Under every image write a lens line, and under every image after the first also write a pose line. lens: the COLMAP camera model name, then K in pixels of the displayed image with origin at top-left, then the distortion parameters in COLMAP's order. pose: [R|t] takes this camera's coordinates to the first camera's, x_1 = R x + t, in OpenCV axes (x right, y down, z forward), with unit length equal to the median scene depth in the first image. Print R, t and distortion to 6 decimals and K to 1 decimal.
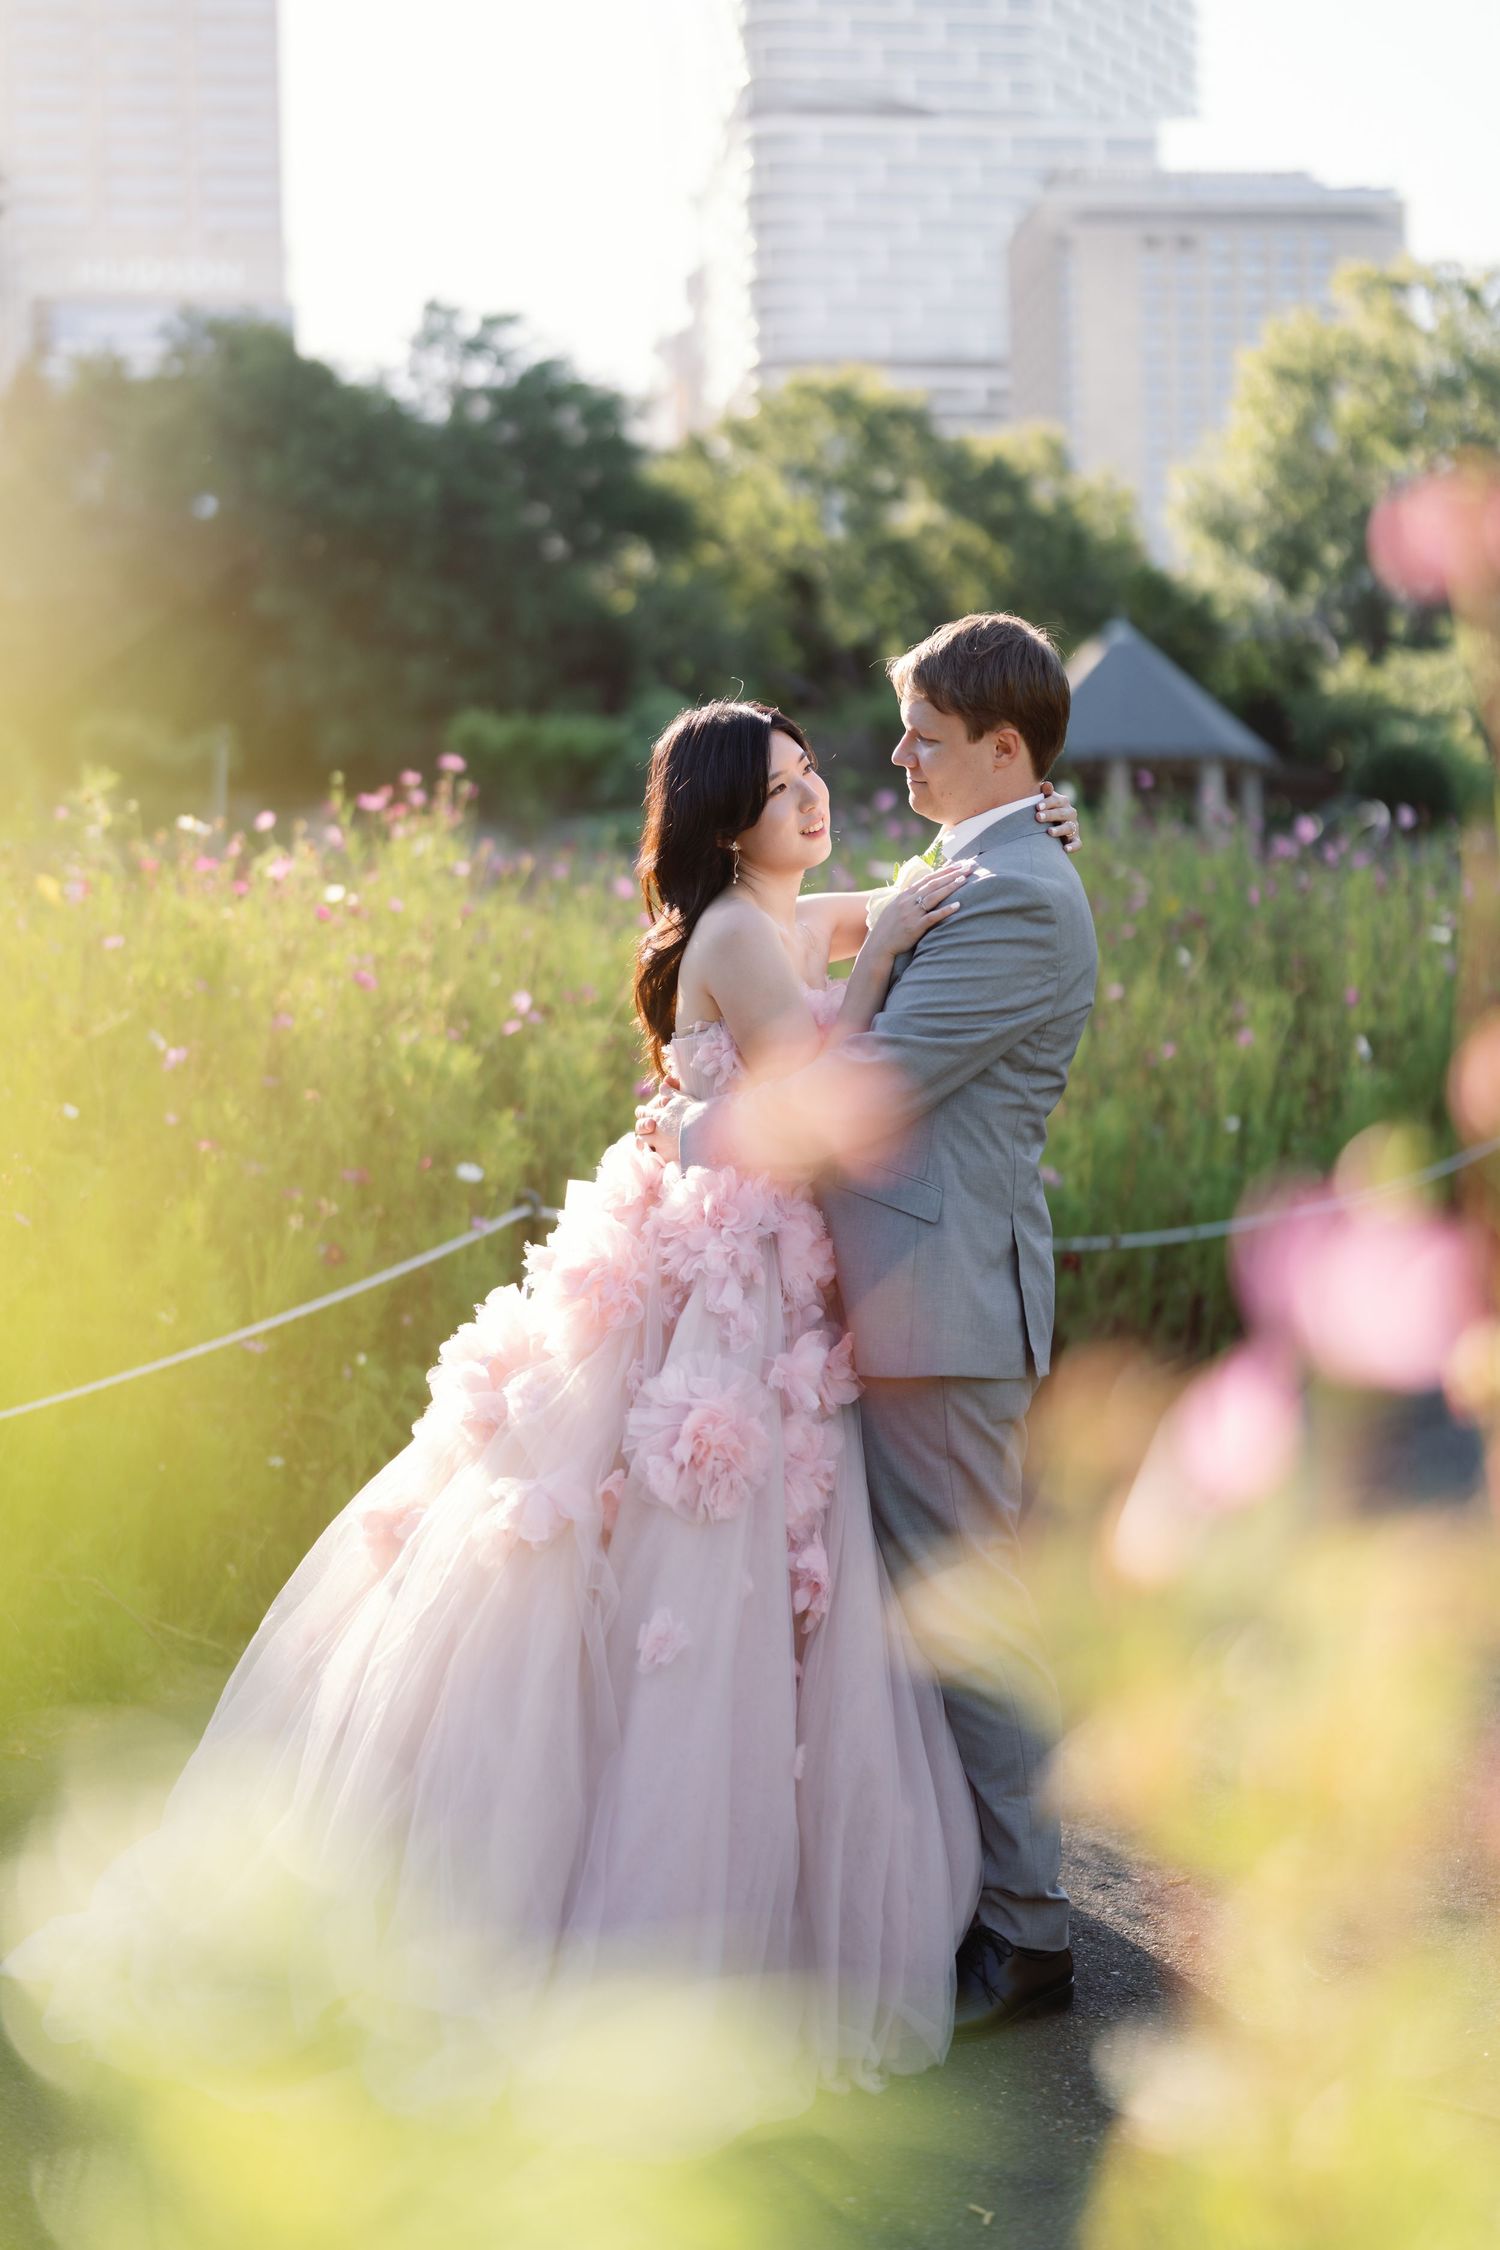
lens RADIAL K [[3146.2, 0, 673.0], [0, 3146.2, 1128.4], [0, 0, 1]] dist [-0.022499, -0.110345]
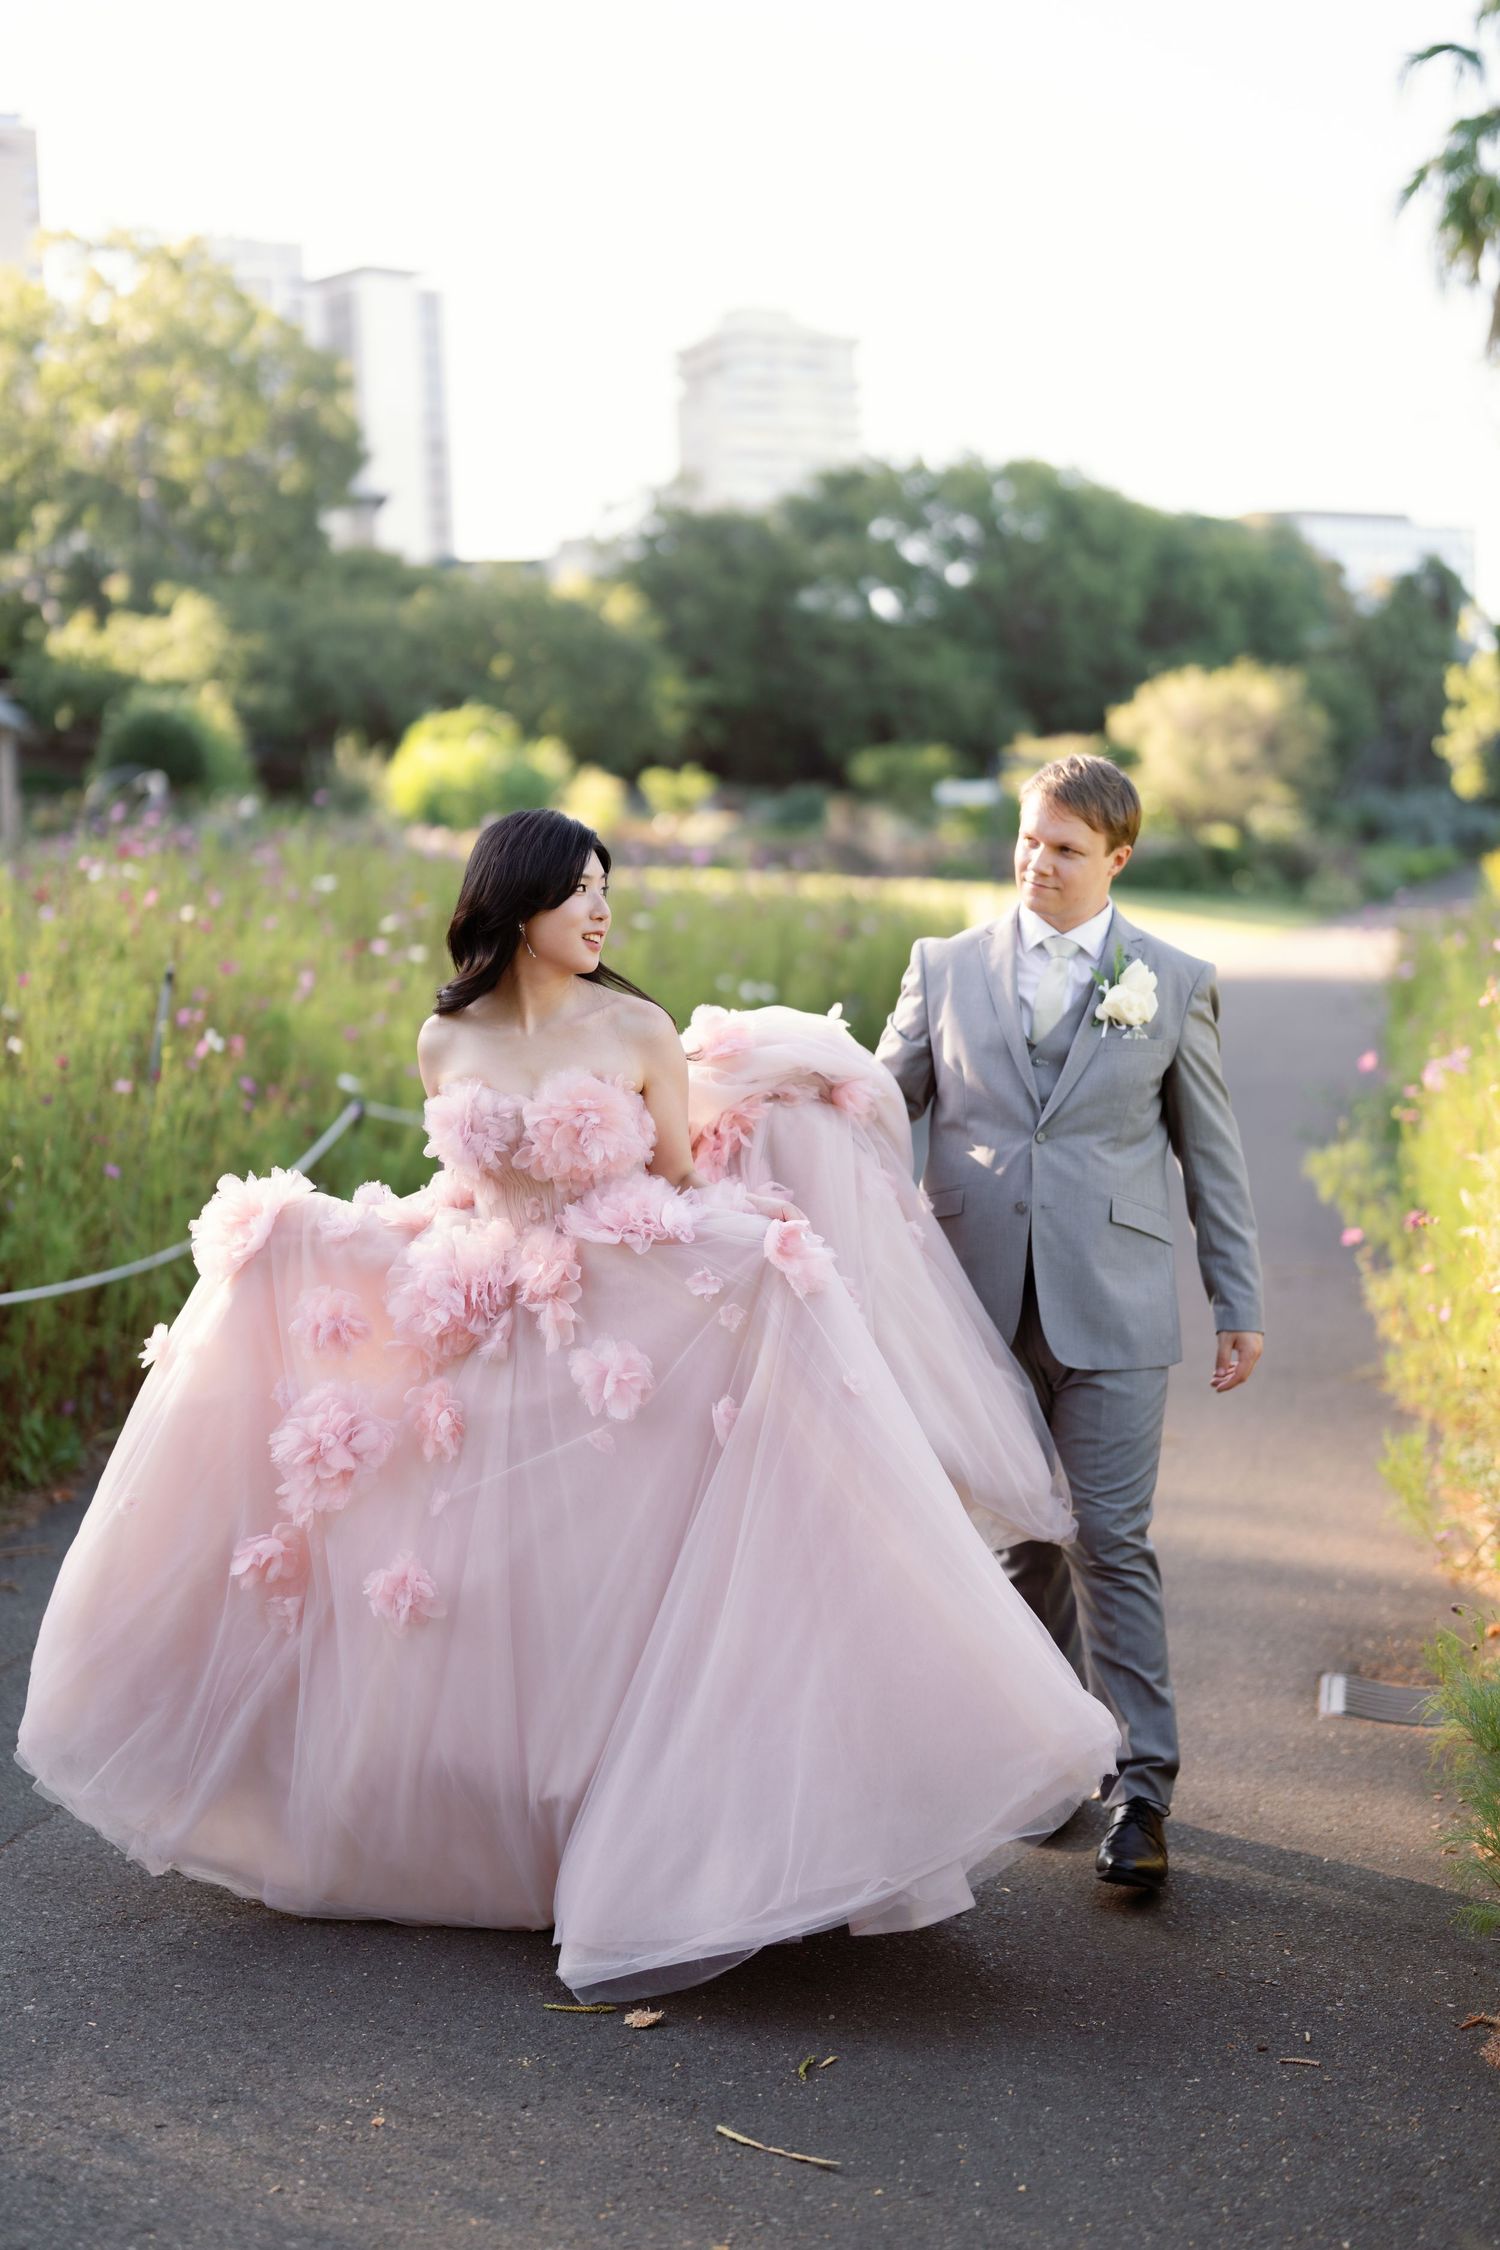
lens RADIAL K [[3295.6, 0, 691.9], [0, 3295.6, 1127.1], [0, 0, 1]] dist [0.066715, 0.045969]
pose [[0.909387, -0.039866, 0.414036, -0.077636], [0.035713, 0.999204, 0.017770, 0.001712], [-0.414415, -0.001373, 0.910087, -0.082762]]
